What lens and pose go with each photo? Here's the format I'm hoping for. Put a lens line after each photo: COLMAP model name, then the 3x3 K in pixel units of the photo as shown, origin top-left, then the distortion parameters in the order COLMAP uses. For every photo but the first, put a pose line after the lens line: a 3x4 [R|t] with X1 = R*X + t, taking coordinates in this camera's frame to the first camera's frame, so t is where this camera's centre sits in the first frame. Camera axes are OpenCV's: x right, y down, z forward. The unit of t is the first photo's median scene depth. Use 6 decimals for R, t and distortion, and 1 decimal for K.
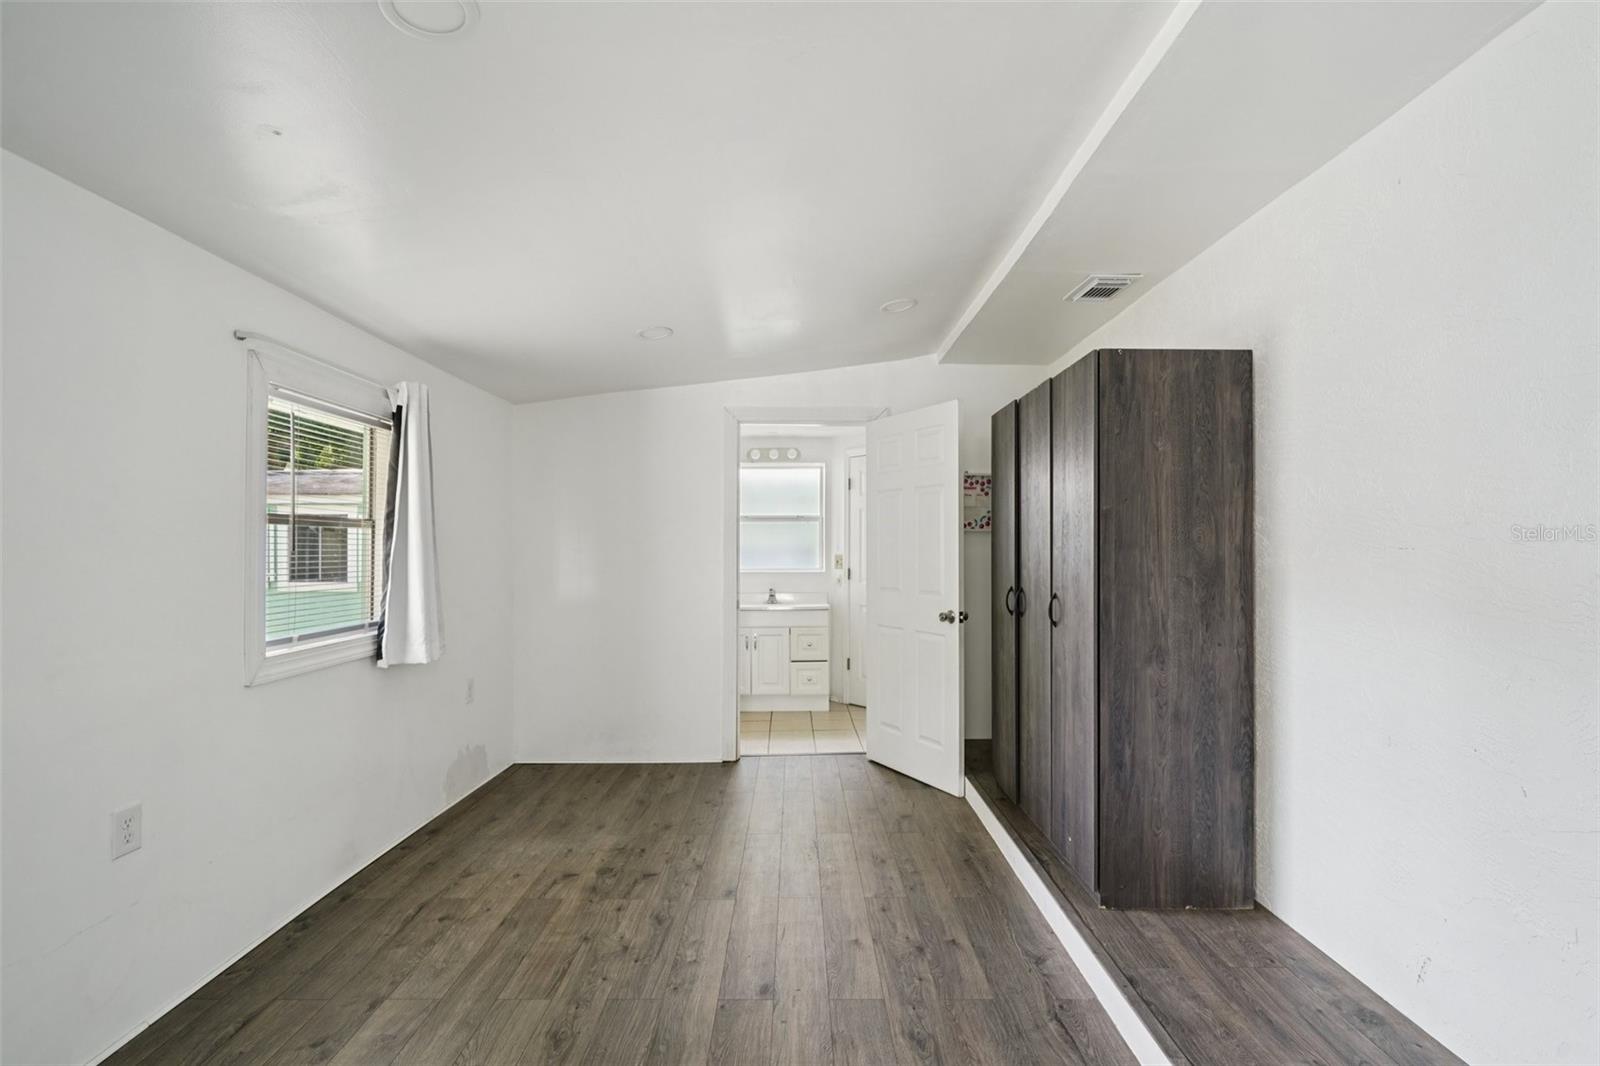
lens RADIAL K [[713.0, 0, 800.9], [0, 713.0, 544.1], [0, 0, 1]] dist [0.008429, 0.000149]
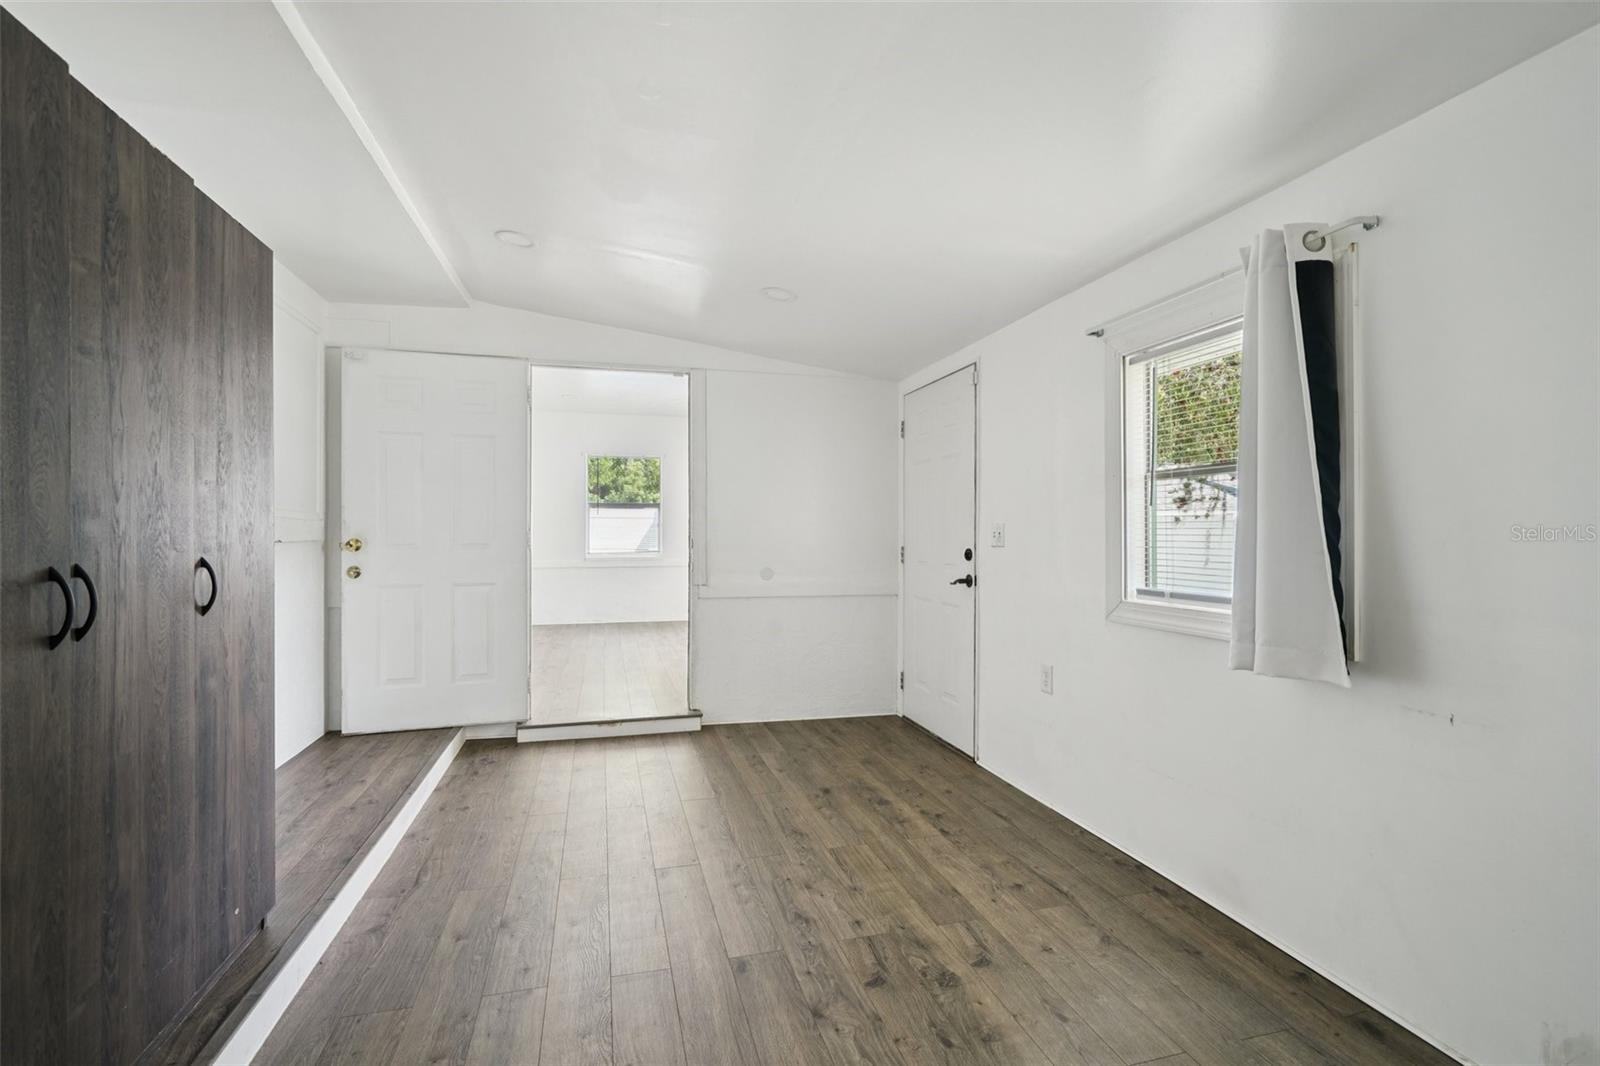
lens RADIAL K [[713.0, 0, 796.7], [0, 713.0, 531.3], [0, 0, 1]] dist [0.008429, 0.000149]
pose [[-0.965382, -0.001032, -0.260837, 0.037698], [0.001860, 0.999940, -0.010840, 0.055597], [0.260832, -0.010950, -0.965322, 1.812380]]
